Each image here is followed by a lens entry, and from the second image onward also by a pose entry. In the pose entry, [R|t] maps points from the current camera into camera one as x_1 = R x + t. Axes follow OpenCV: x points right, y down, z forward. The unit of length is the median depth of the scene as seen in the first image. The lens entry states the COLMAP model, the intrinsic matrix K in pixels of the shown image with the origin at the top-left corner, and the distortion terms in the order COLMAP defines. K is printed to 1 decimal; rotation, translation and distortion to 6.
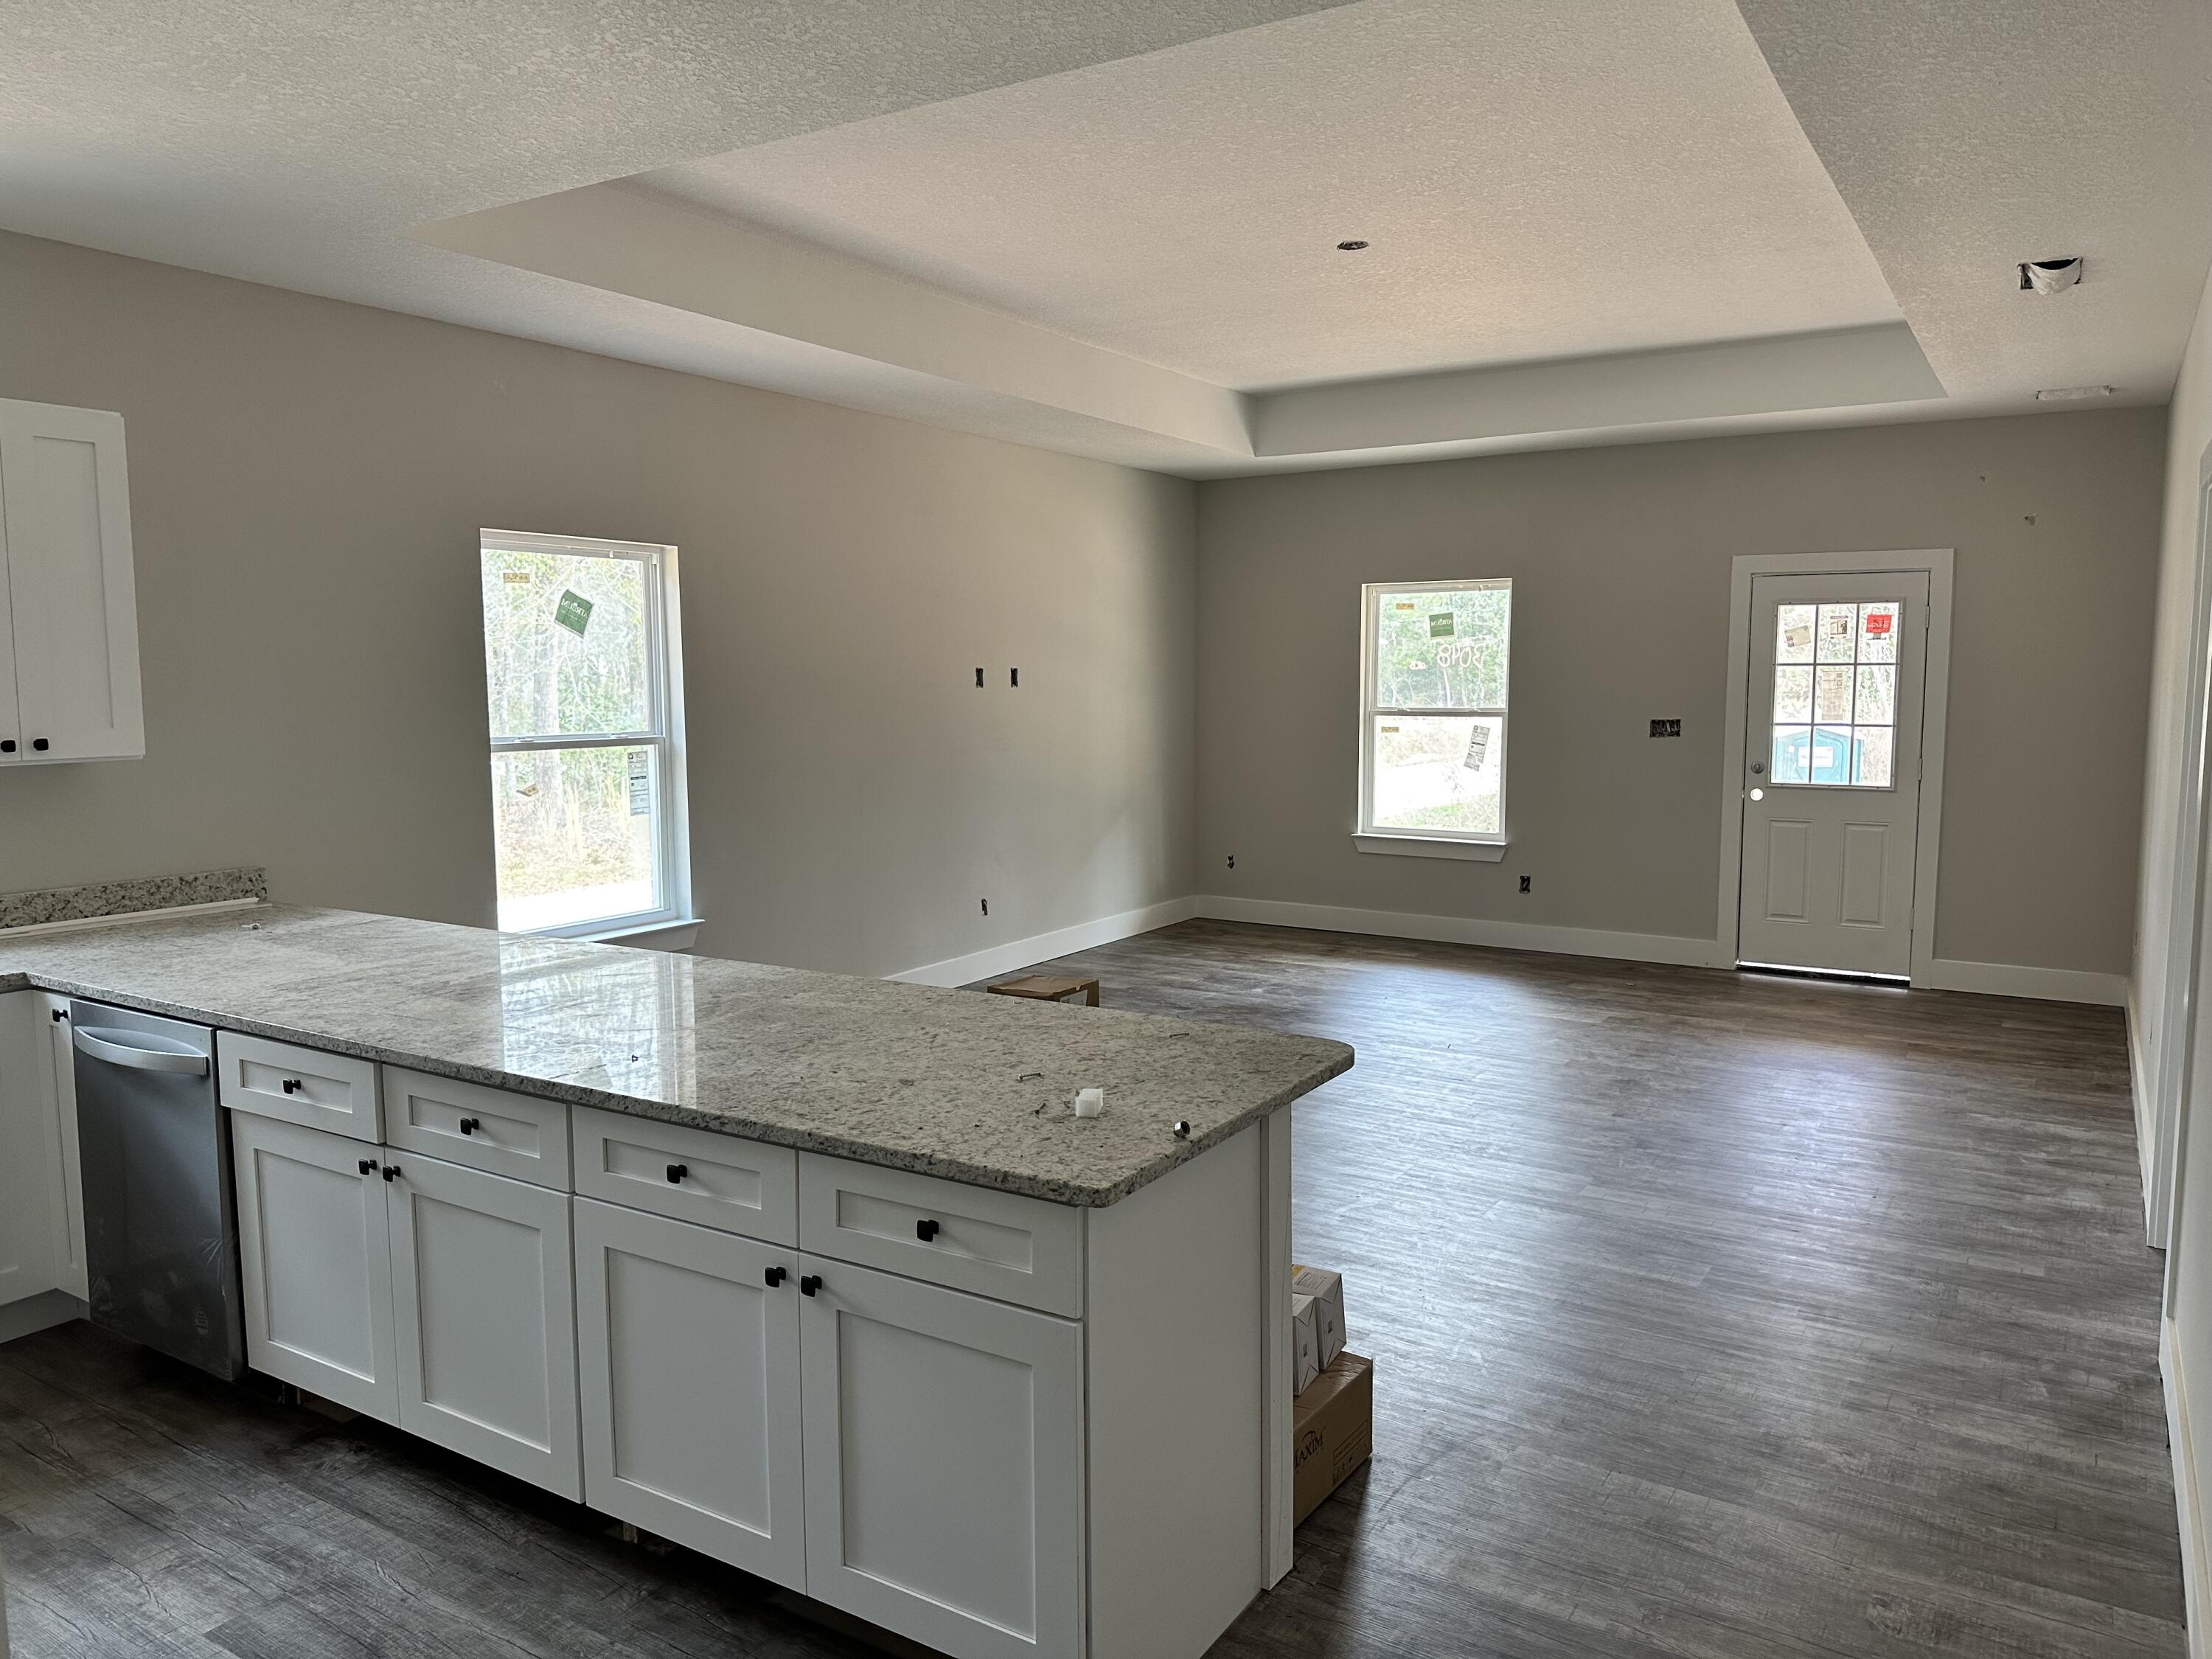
lens RADIAL K [[1545.3, 0, 1106.0], [0, 1545.3, 829.5], [0, 0, 1]] dist [0.079731, -0.101087]
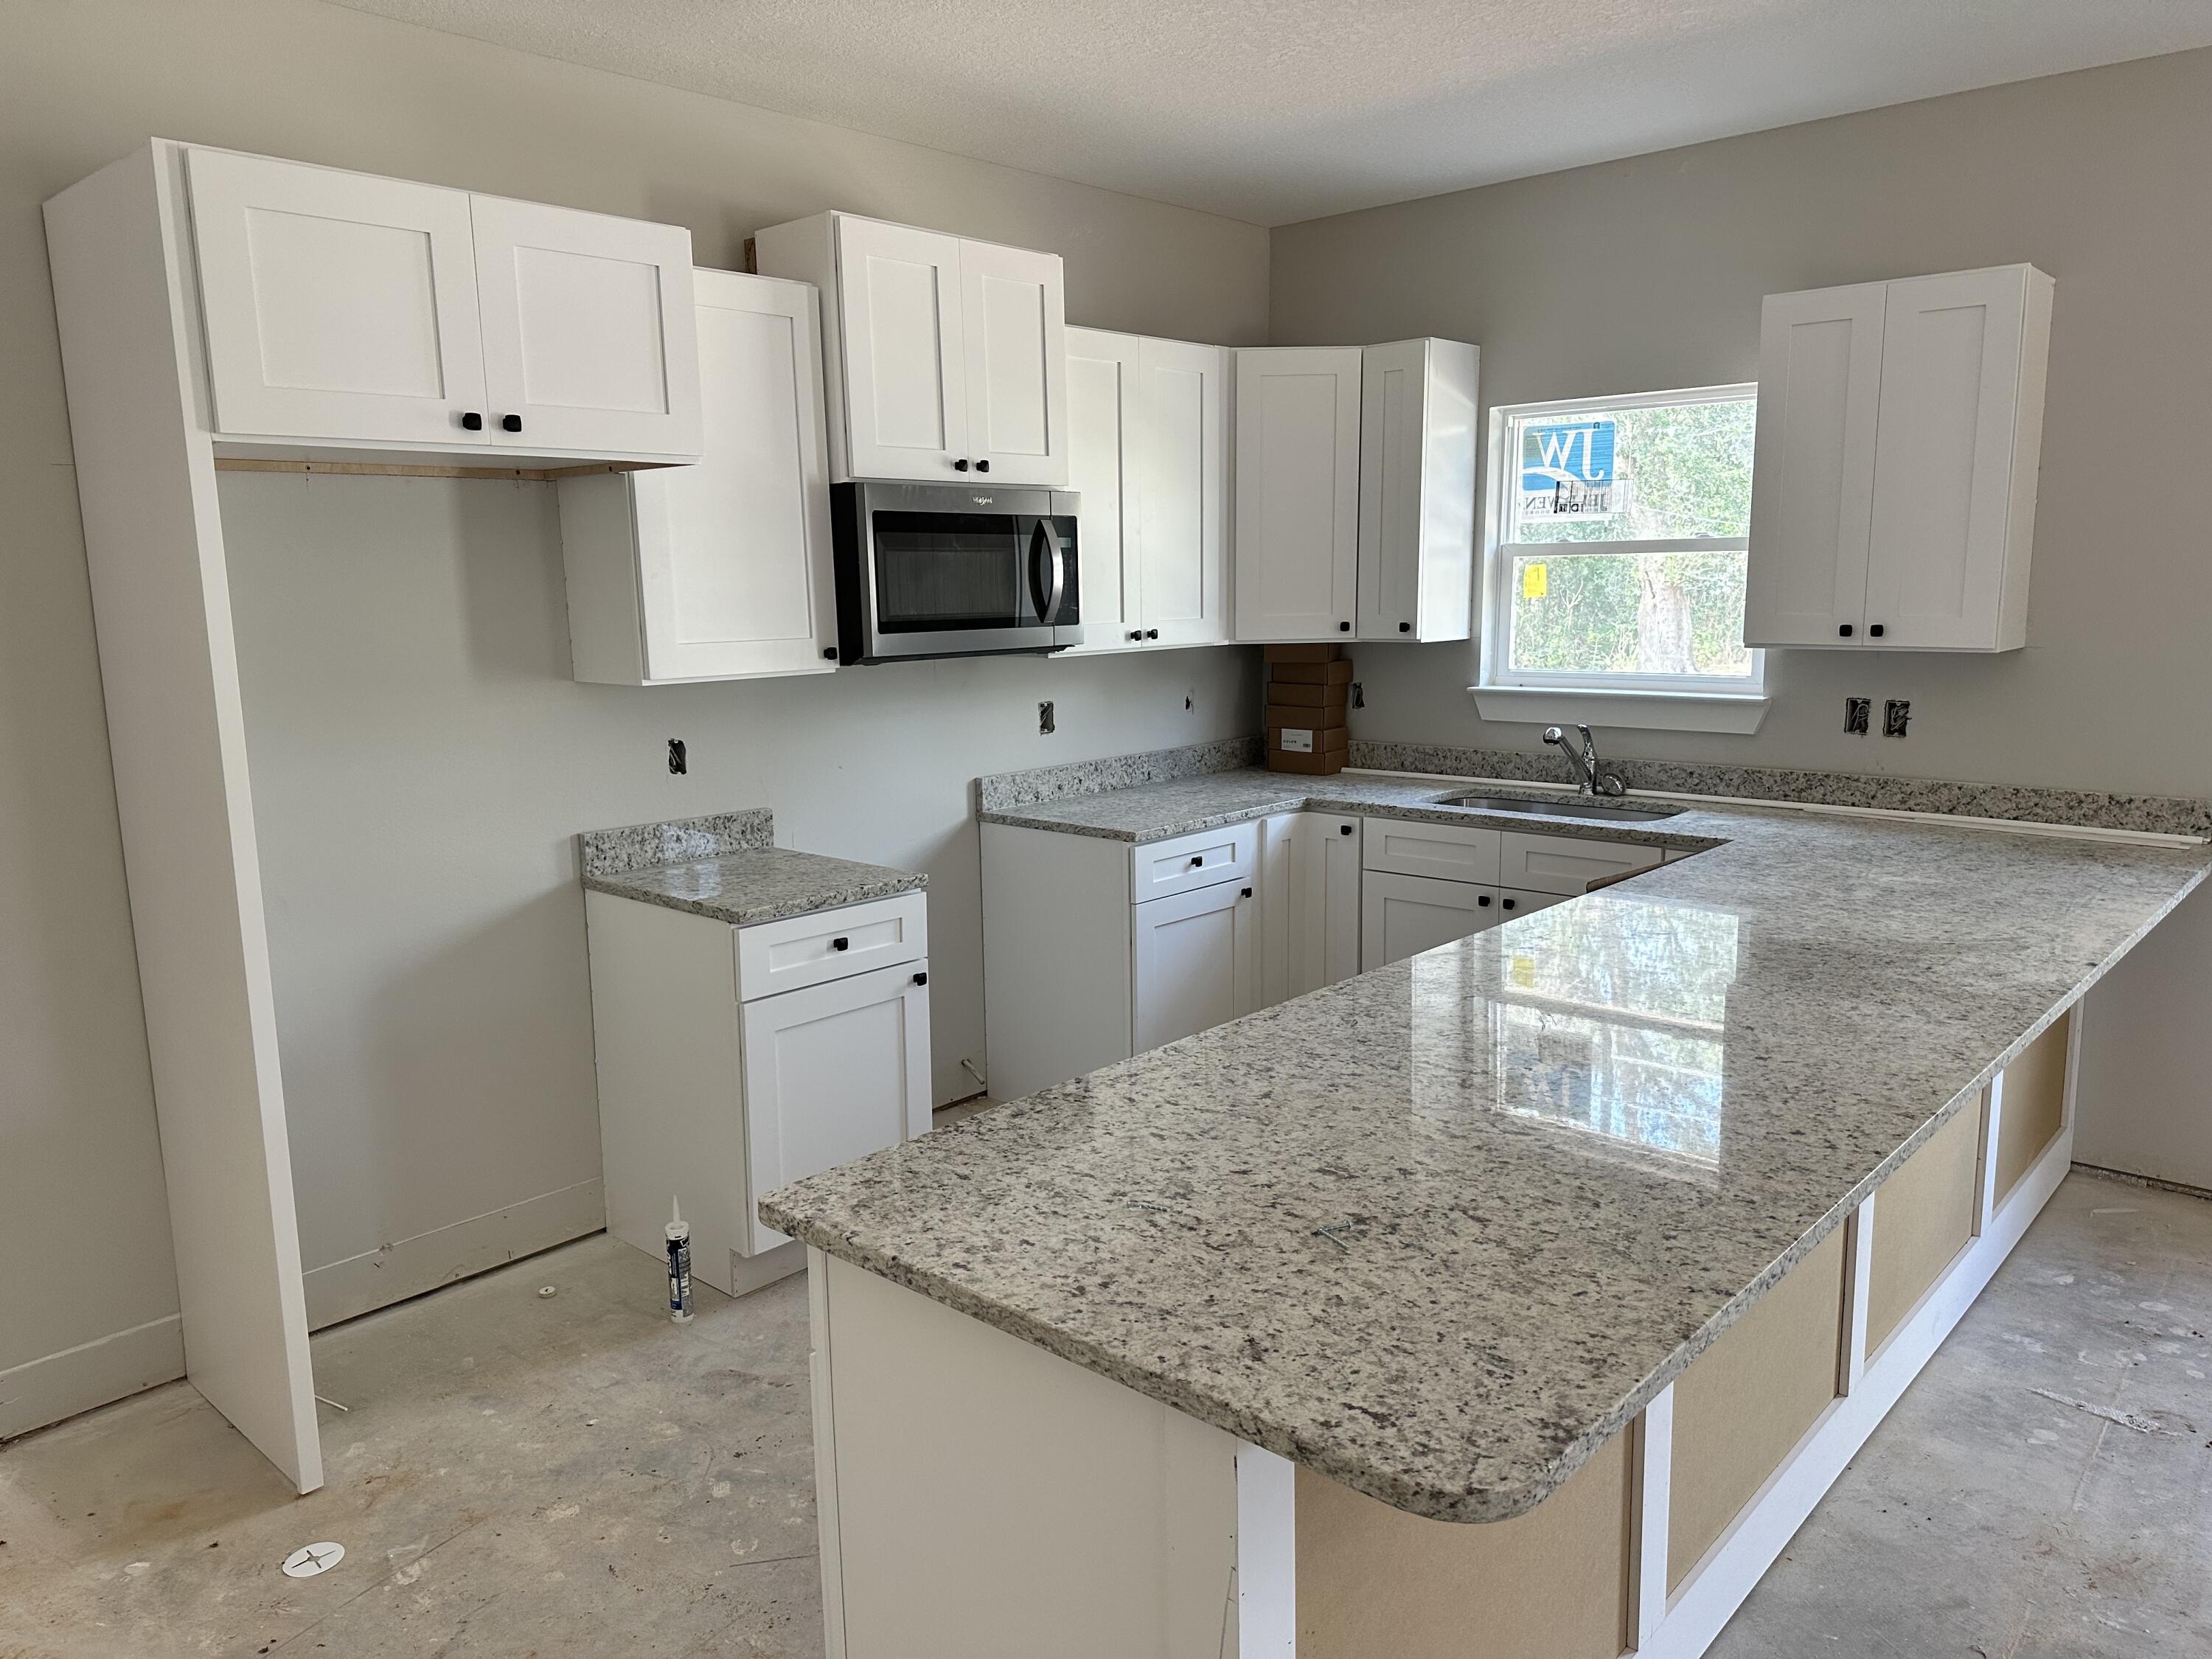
lens RADIAL K [[1545.3, 0, 1106.0], [0, 1545.3, 829.5], [0, 0, 1]] dist [0.079731, -0.101087]
pose [[-0.182311, 0.167756, -0.968824, 0.205453], [-0.086410, 0.978792, 0.185742, -0.037489], [0.979437, 0.117579, -0.163949, 0.357451]]
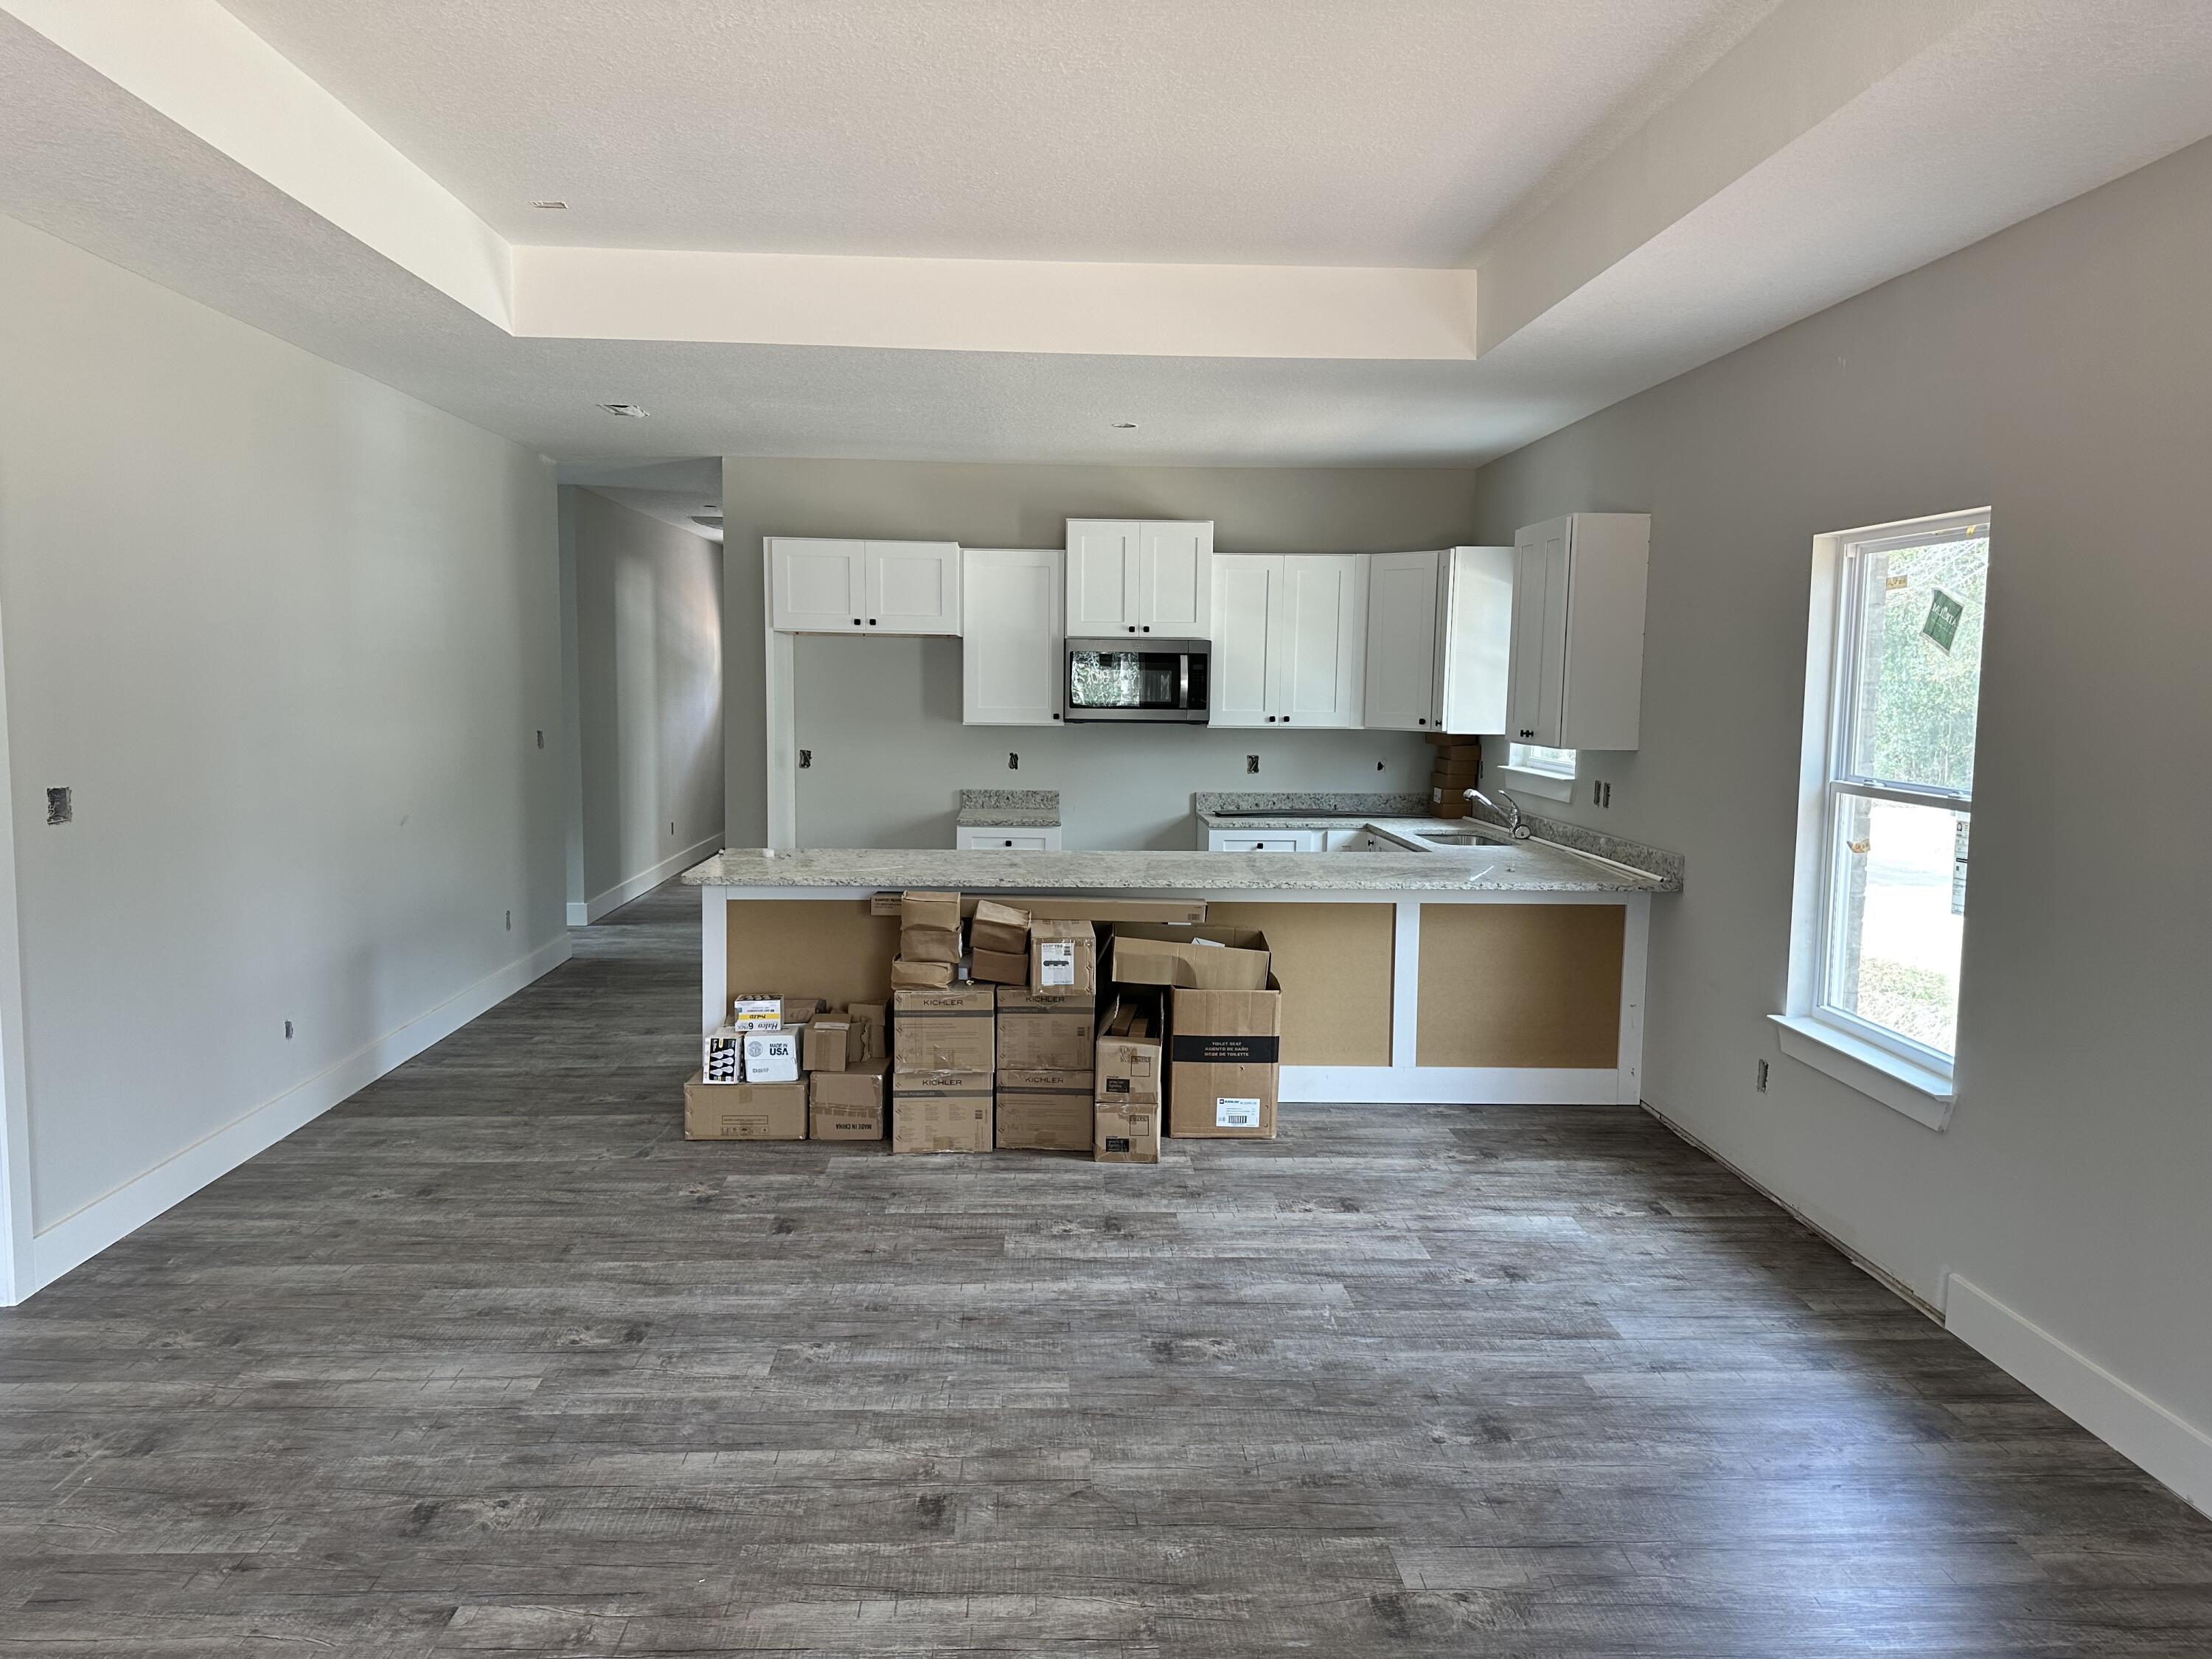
lens RADIAL K [[1545.3, 0, 1106.0], [0, 1545.3, 829.5], [0, 0, 1]] dist [0.079731, -0.101087]
pose [[-0.823877, 0.050556, -0.564509, 0.305322], [-0.069144, 0.979608, 0.188644, -0.118840], [0.562535, 0.194452, -0.803581, 1.065583]]
